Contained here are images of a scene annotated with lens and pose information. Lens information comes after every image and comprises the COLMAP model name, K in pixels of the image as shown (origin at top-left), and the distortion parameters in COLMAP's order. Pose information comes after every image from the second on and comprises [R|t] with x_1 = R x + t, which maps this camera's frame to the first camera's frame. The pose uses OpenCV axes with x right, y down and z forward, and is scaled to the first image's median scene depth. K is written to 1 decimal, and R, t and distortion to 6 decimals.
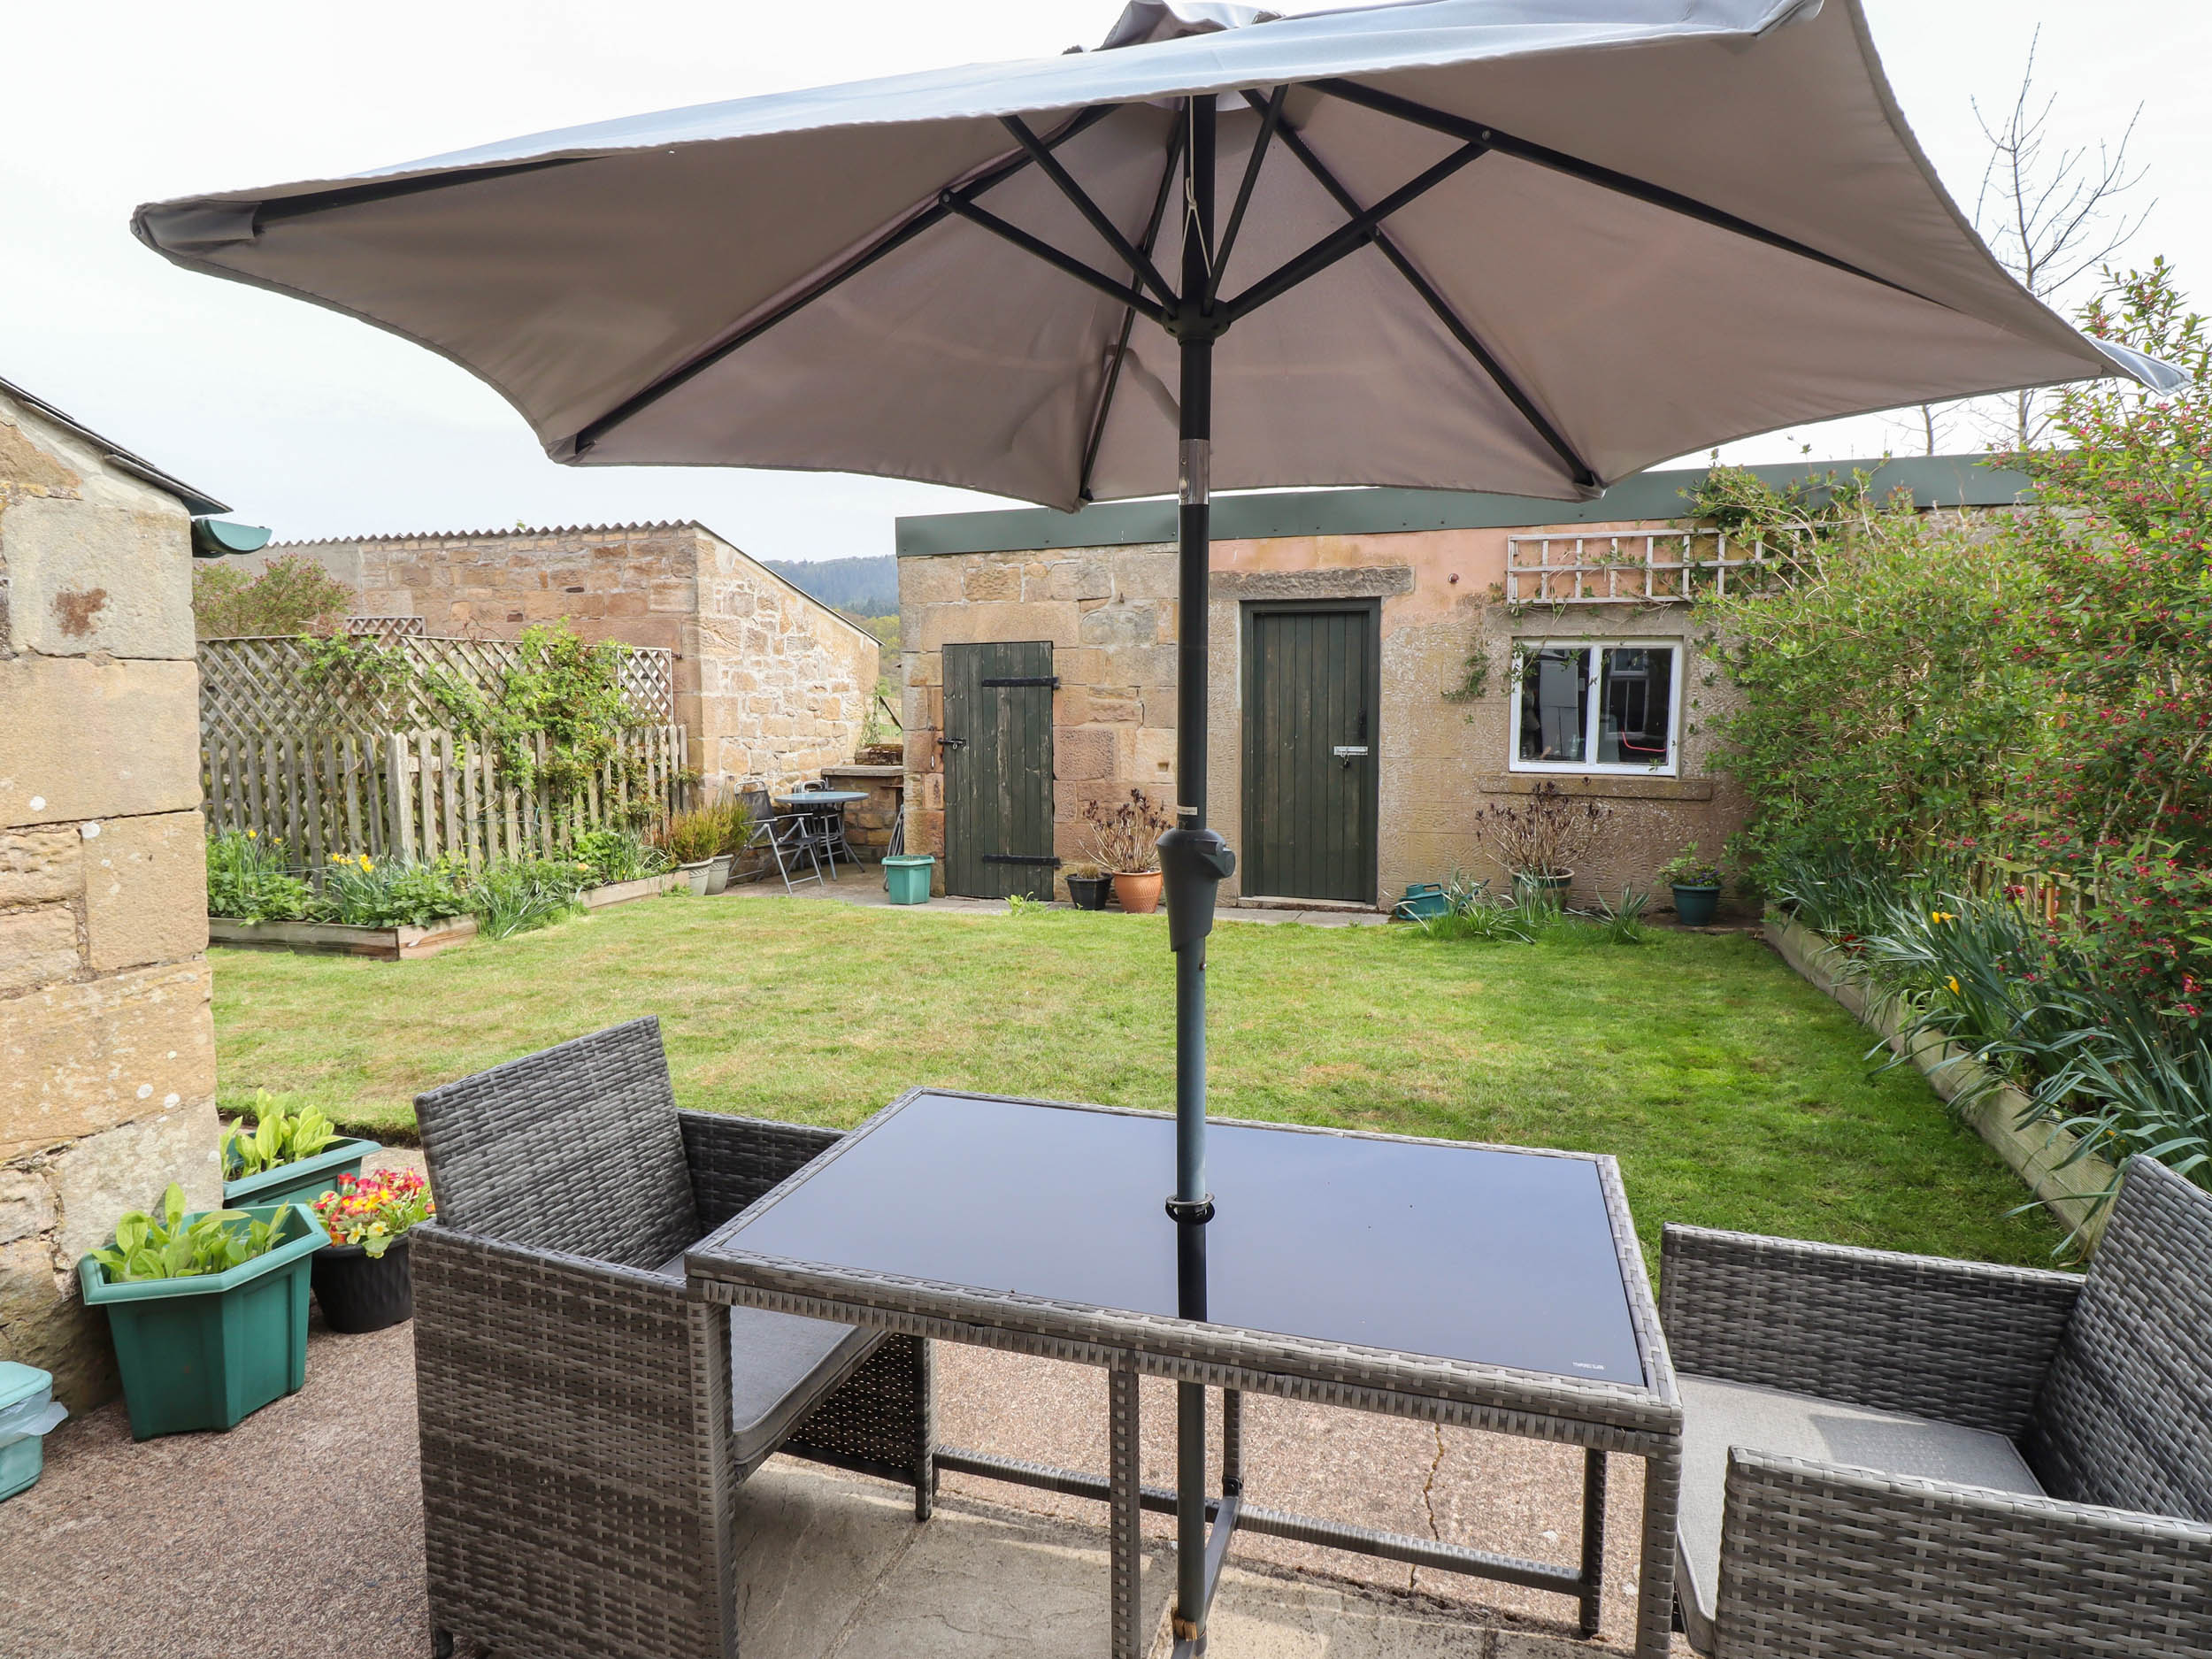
lens RADIAL K [[1181.7, 0, 1123.5], [0, 1181.7, 791.9], [0, 0, 1]] dist [0.000478, -0.014389]
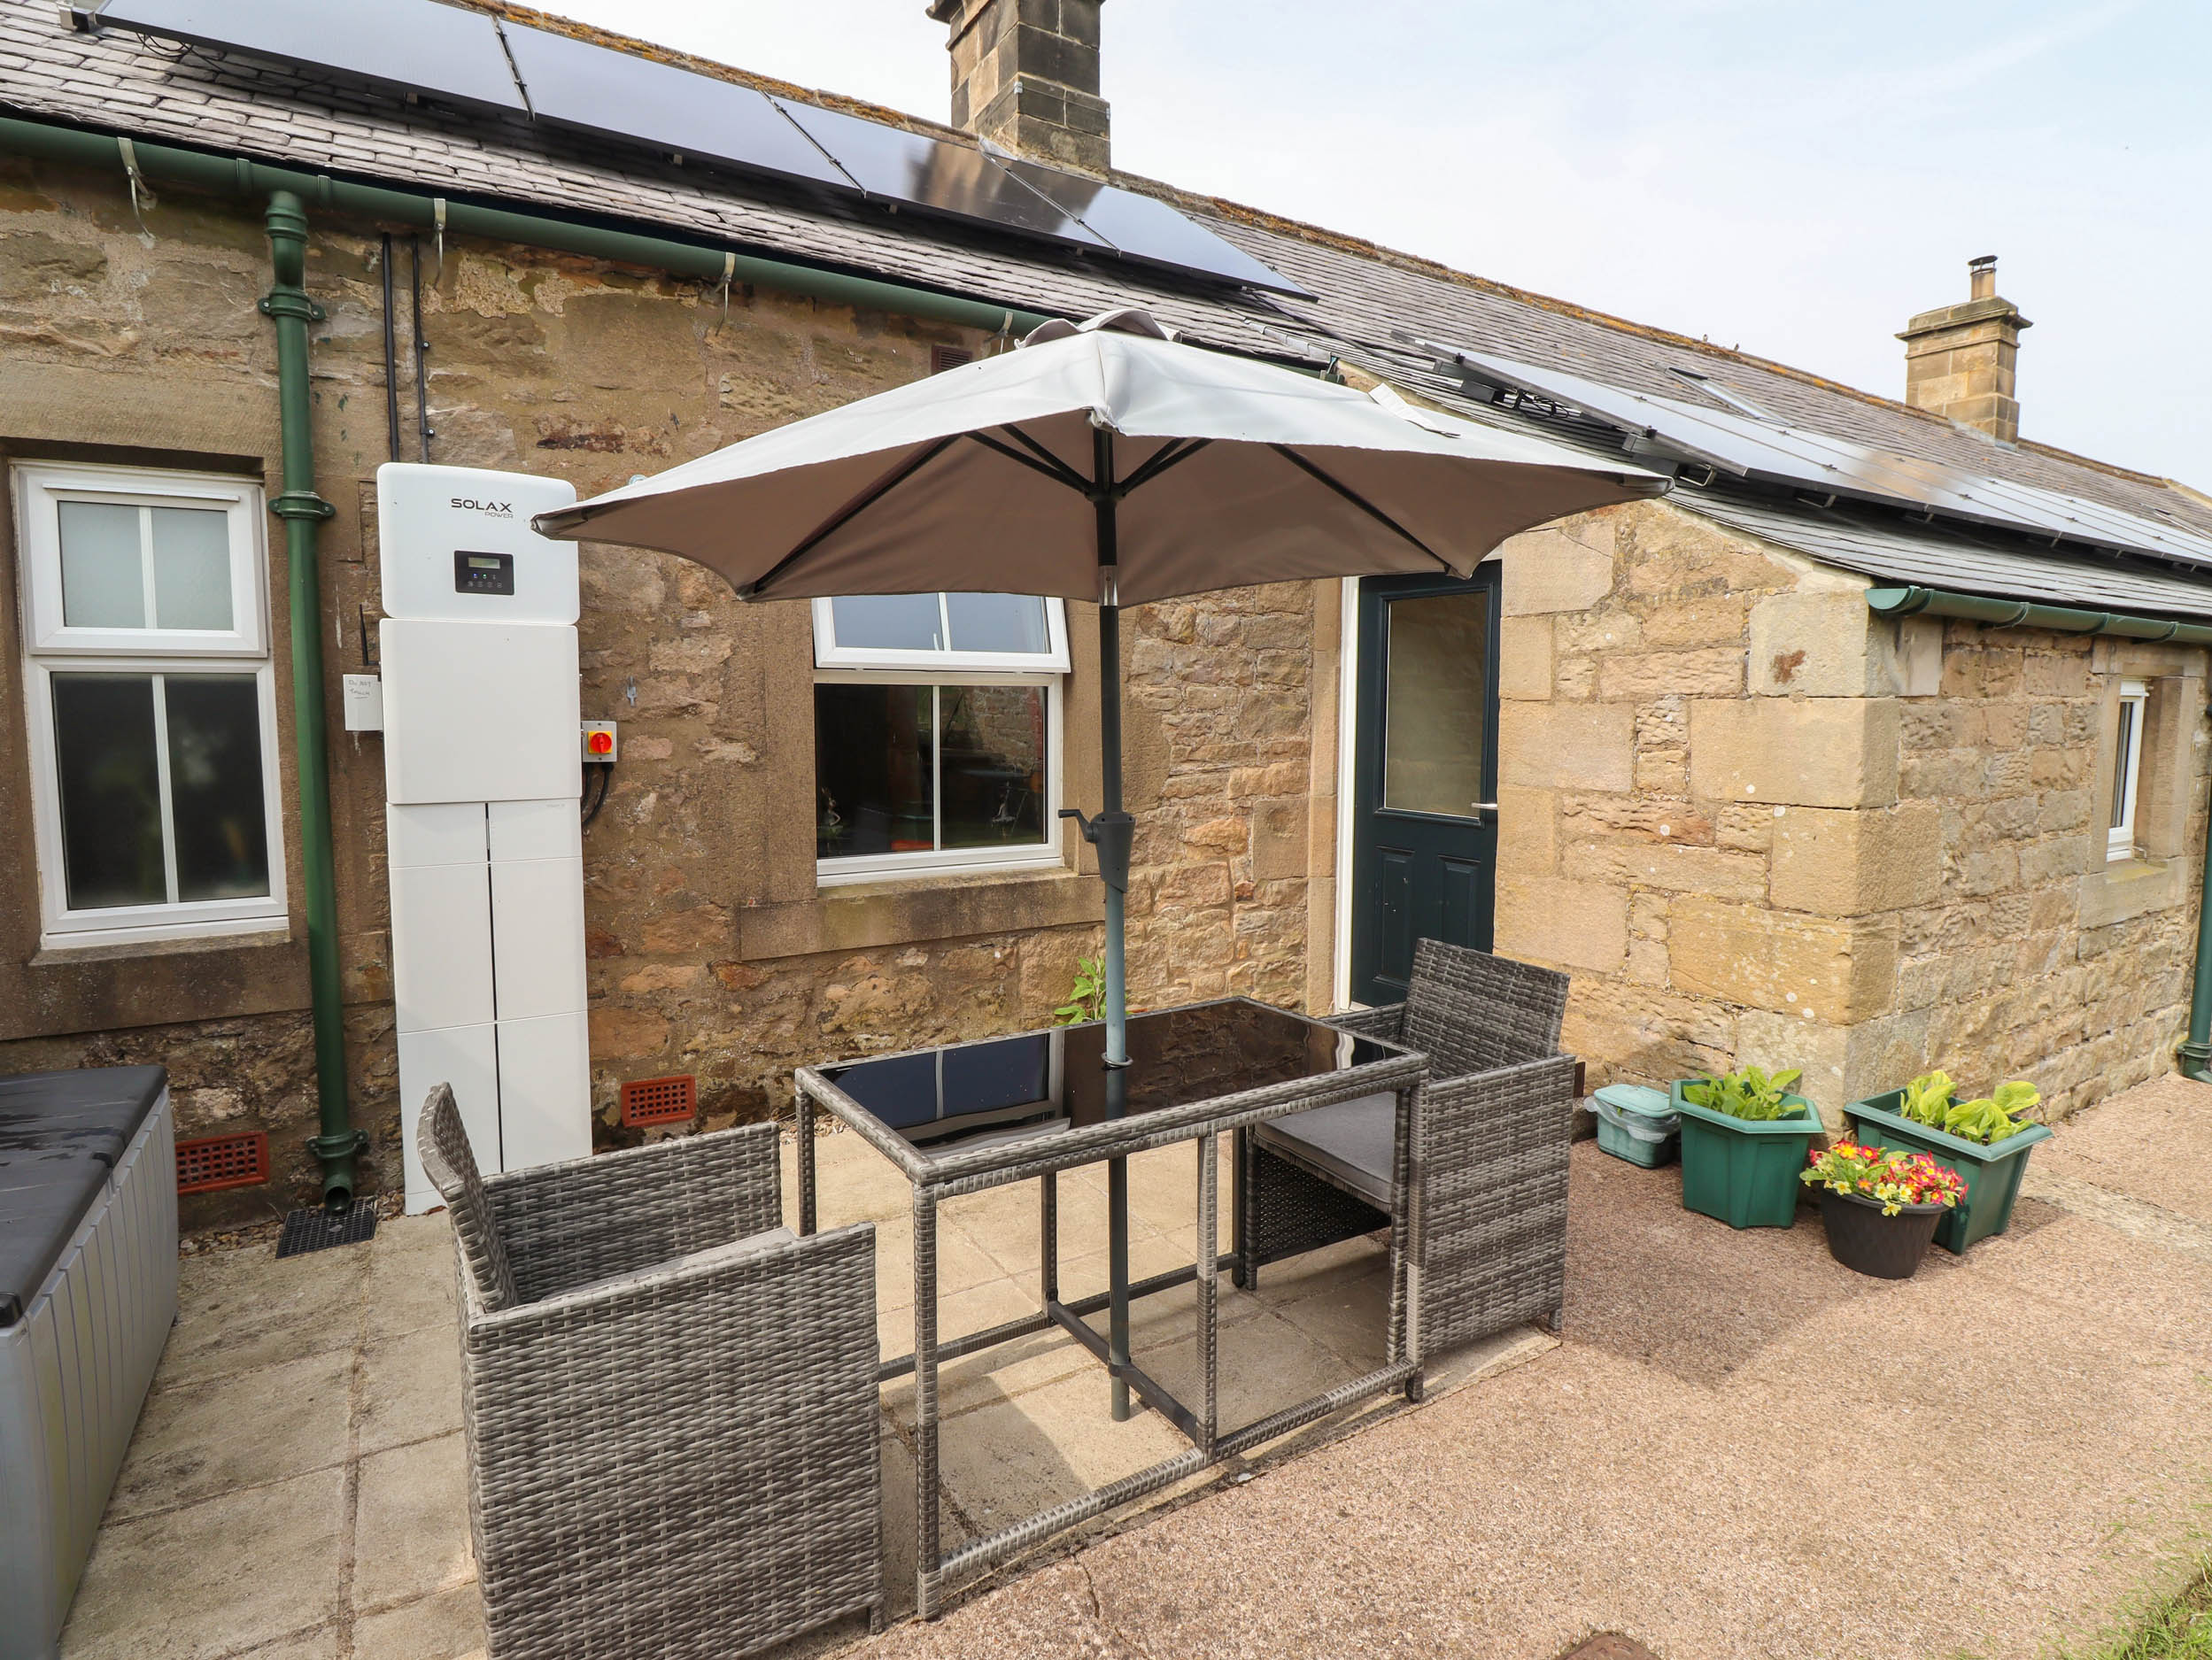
lens RADIAL K [[1158.2, 0, 1139.0], [0, 1158.2, 796.7], [0, 0, 1]] dist [0.002895, -0.013943]
pose [[-0.642264, 0.057680, -0.764310, 0.235981], [-0.067883, 0.988966, 0.131677, -0.037964], [0.763472, 0.136456, -0.631261, 0.393509]]
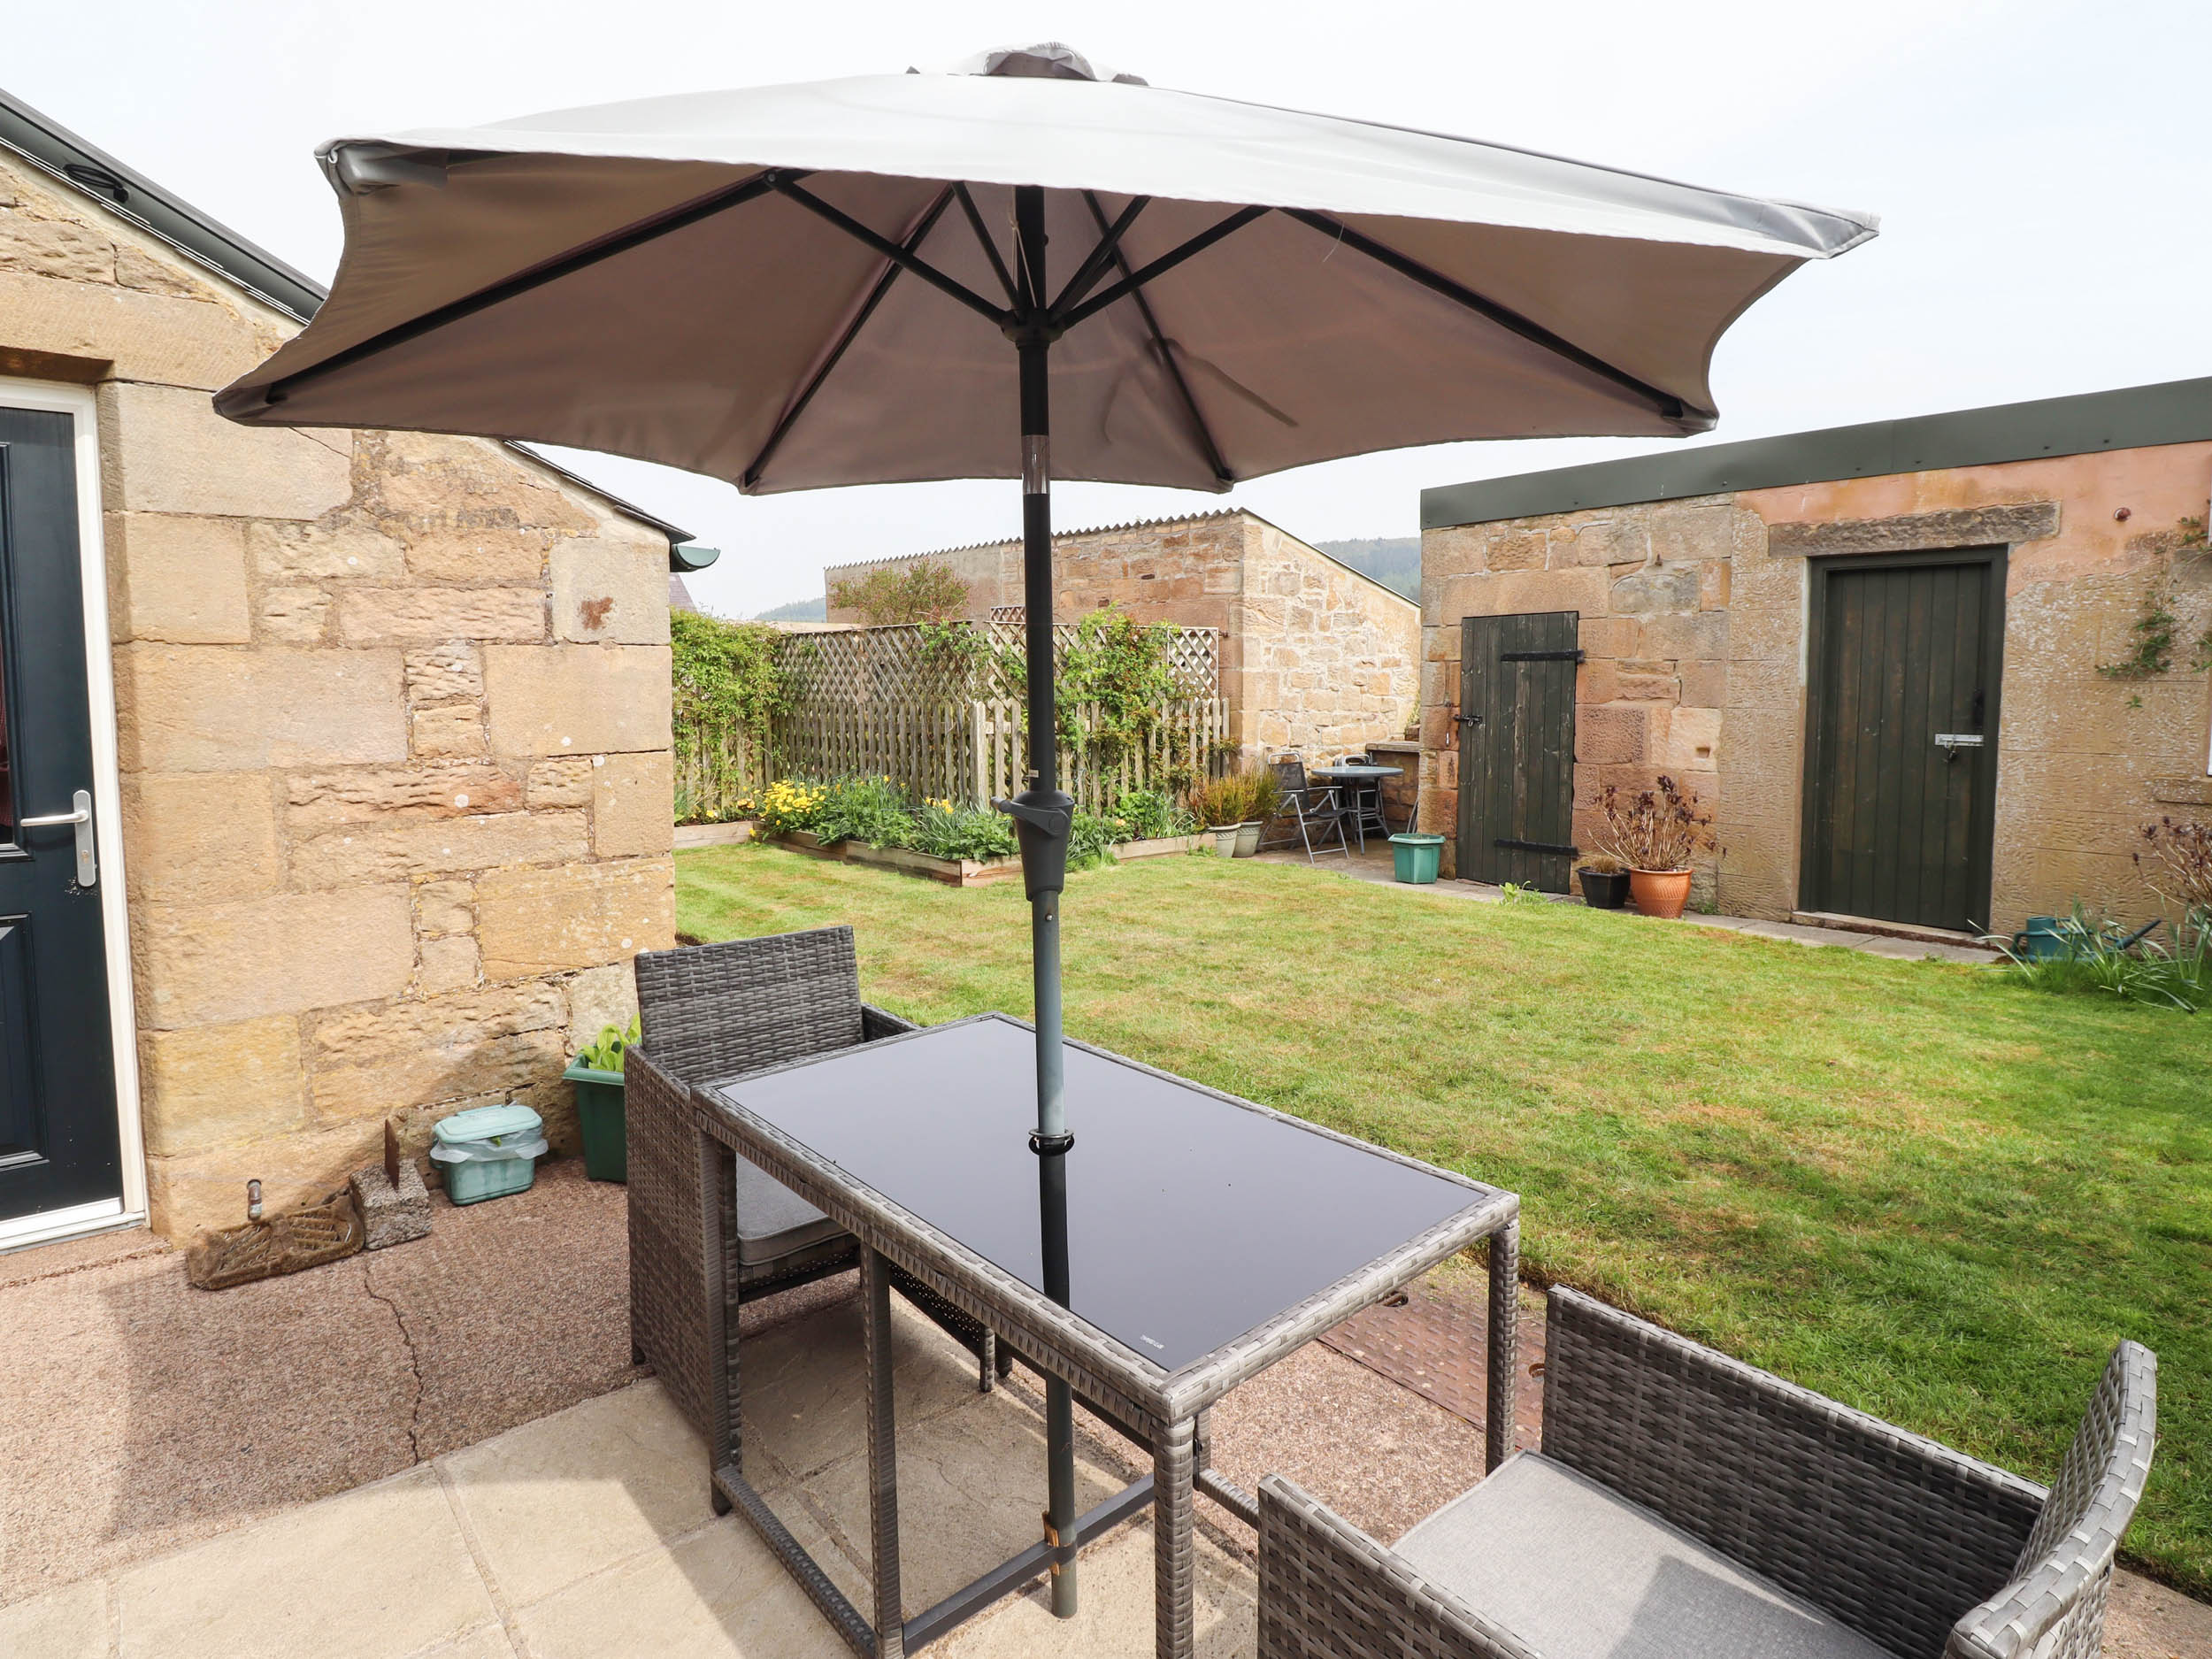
lens RADIAL K [[1196.1, 0, 1090.4], [0, 1196.1, 762.0], [0, 0, 1]] dist [0.002239, -0.016894]
pose [[0.843628, 0.039661, -0.535461, 0.134839], [-0.042728, 0.999064, 0.006680, -0.000815], [0.535225, 0.017244, 0.844533, 0.017755]]
